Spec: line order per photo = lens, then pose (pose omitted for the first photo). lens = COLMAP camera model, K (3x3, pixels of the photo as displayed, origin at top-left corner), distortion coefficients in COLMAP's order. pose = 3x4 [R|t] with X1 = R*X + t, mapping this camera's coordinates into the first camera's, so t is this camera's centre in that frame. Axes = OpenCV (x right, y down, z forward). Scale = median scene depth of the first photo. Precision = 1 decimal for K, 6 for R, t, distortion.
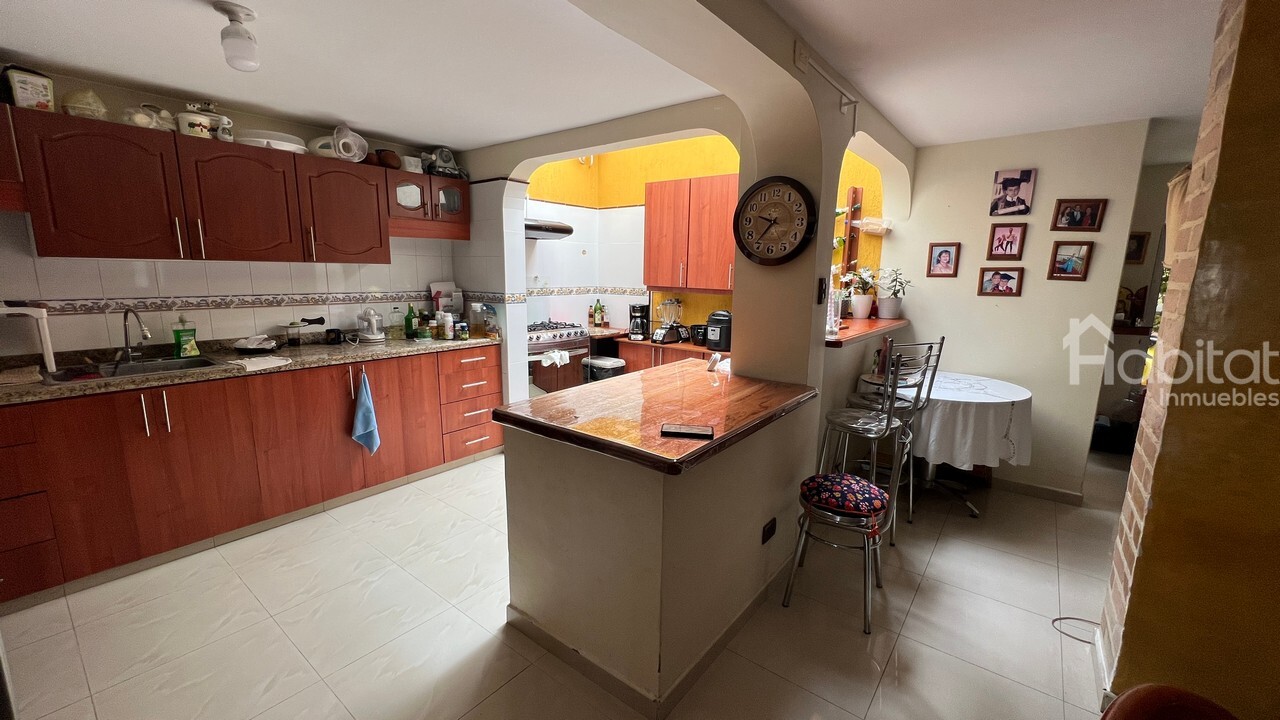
lens RADIAL K [[506.0, 0, 644.5], [0, 506.0, 360.3], [0, 0, 1]] dist [-0.000800, -0.000571]
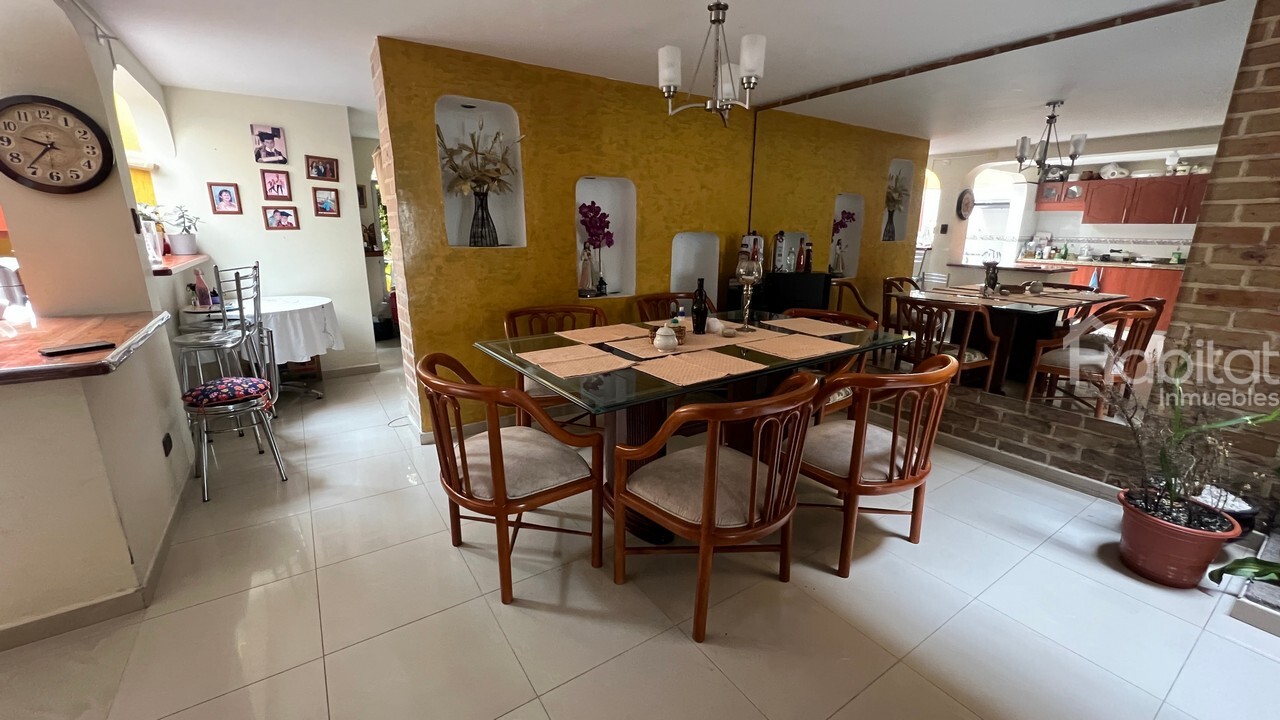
lens RADIAL K [[506.0, 0, 640.6], [0, 506.0, 363.4], [0, 0, 1]] dist [-0.000800, -0.000571]
pose [[0.305742, -0.255973, 0.917060, -0.279485], [0.161928, 0.963131, 0.214846, 0.070038], [-0.938244, 0.082810, 0.335919, -0.239196]]
